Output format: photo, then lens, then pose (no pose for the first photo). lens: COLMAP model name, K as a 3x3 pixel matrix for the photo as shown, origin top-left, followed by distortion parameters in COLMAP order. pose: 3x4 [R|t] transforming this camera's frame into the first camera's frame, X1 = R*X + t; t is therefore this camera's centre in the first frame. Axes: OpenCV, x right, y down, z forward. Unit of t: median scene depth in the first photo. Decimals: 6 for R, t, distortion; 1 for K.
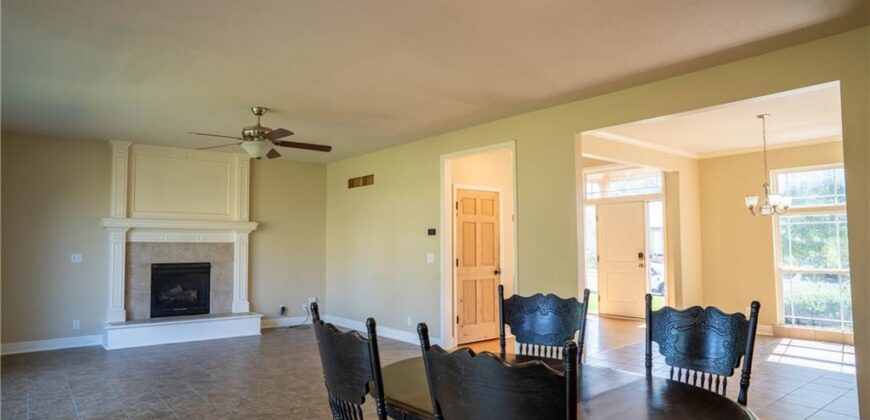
lens RADIAL K [[521.1, 0, 425.1], [0, 521.1, 214.7], [0, 0, 1]] dist [-0.070164, 0.053268]
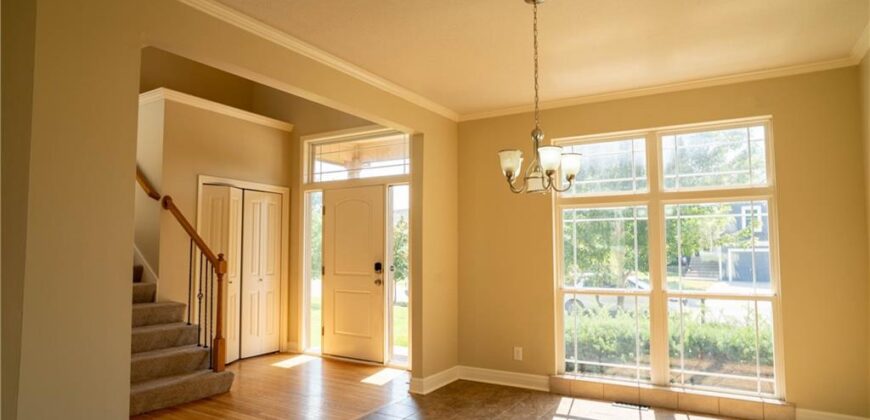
lens RADIAL K [[527.6, 0, 425.6], [0, 527.6, 214.5], [0, 0, 1]] dist [-0.067919, 0.051148]
pose [[0.941078, 0.029784, 0.336875, 0.304885], [-0.026262, 0.999542, -0.015010, 0.025762], [-0.337168, 0.005278, 0.941430, 0.426523]]
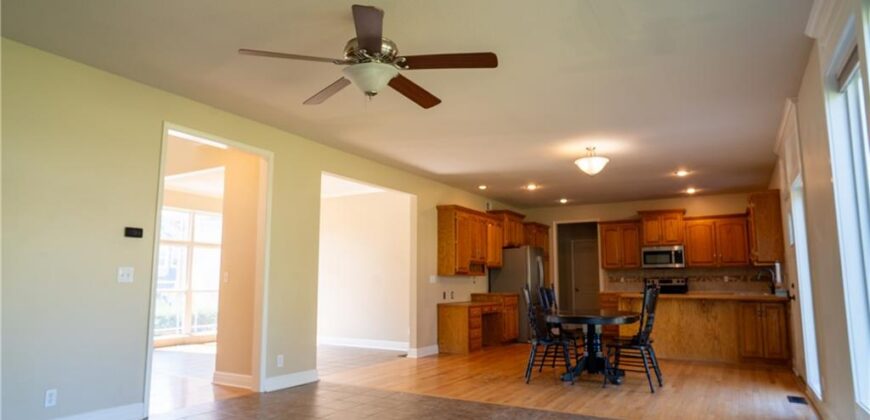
lens RADIAL K [[521.1, 0, 425.1], [0, 521.1, 214.7], [0, 0, 1]] dist [-0.070164, 0.053268]
pose [[-0.345120, 0.123673, 0.930375, -0.635548], [-0.056269, 0.986771, -0.152043, 0.079919], [-0.936870, -0.104825, -0.333596, 0.822604]]
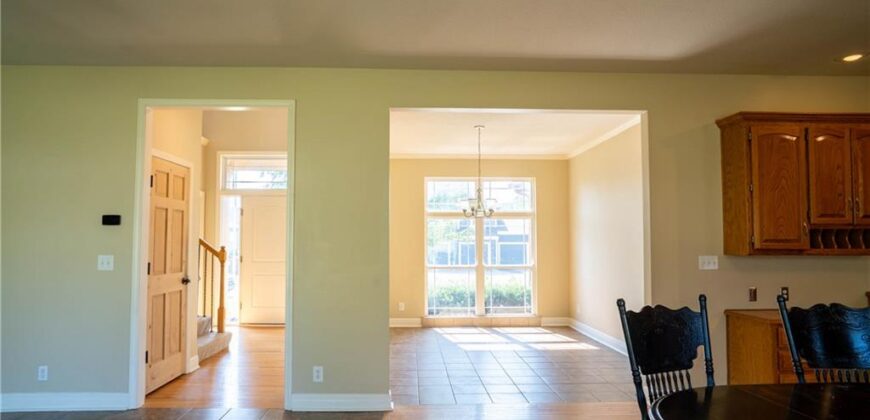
lens RADIAL K [[527.6, 0, 425.6], [0, 527.6, 214.5], [0, 0, 1]] dist [-0.067919, 0.051148]
pose [[0.598335, 0.049075, 0.799742, -0.237548], [-0.051033, 0.998430, -0.023086, 0.020571], [-0.799619, -0.027000, 0.599900, 0.318070]]
